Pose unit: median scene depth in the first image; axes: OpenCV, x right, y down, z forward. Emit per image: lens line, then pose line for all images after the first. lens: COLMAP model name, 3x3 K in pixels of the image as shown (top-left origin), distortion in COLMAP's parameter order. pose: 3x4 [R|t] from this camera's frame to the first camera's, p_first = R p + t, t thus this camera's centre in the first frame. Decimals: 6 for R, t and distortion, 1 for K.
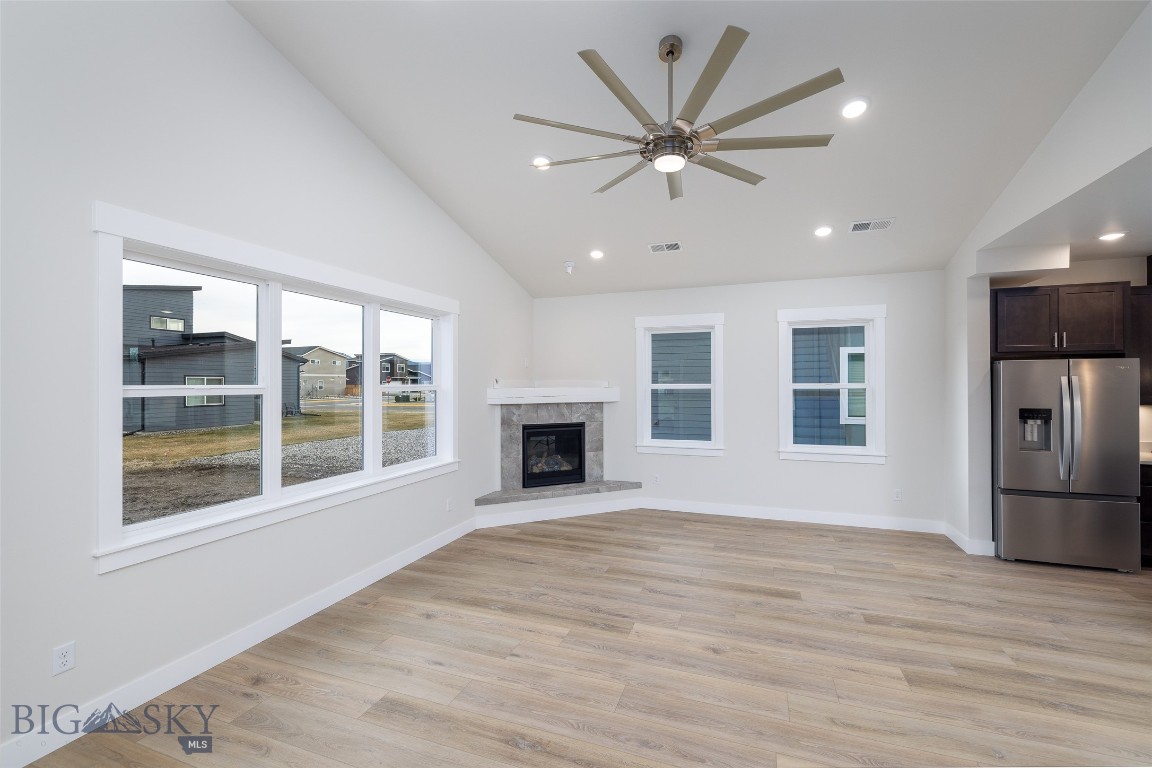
lens RADIAL K [[485.2, 0, 579.3], [0, 485.2, 382.0], [0, 0, 1]] dist [-0.002611, 0.001424]
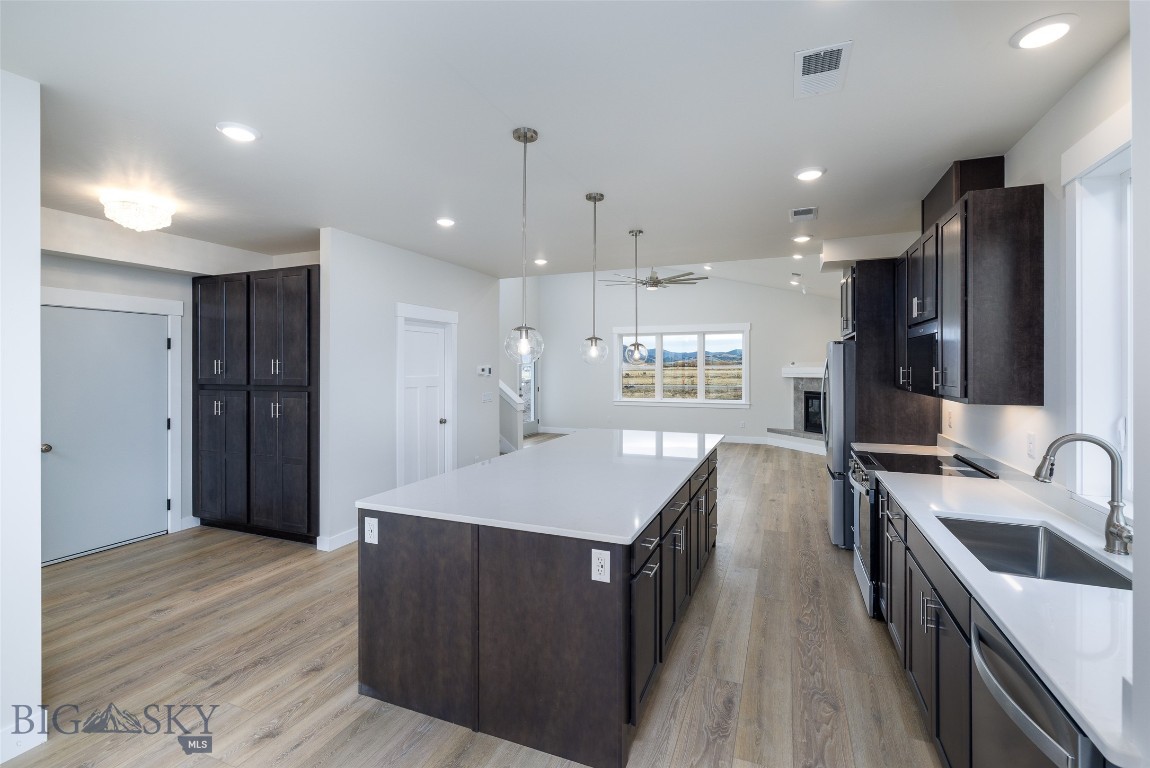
lens RADIAL K [[484.4, 0, 600.3], [0, 484.4, 362.5], [0, 0, 1]] dist [-0.002611, 0.001424]
pose [[-0.030559, -0.003271, -0.999528, 1.872035], [0.006525, 0.999973, -0.003472, -0.003513], [0.999512, -0.006628, -0.030537, 0.493834]]
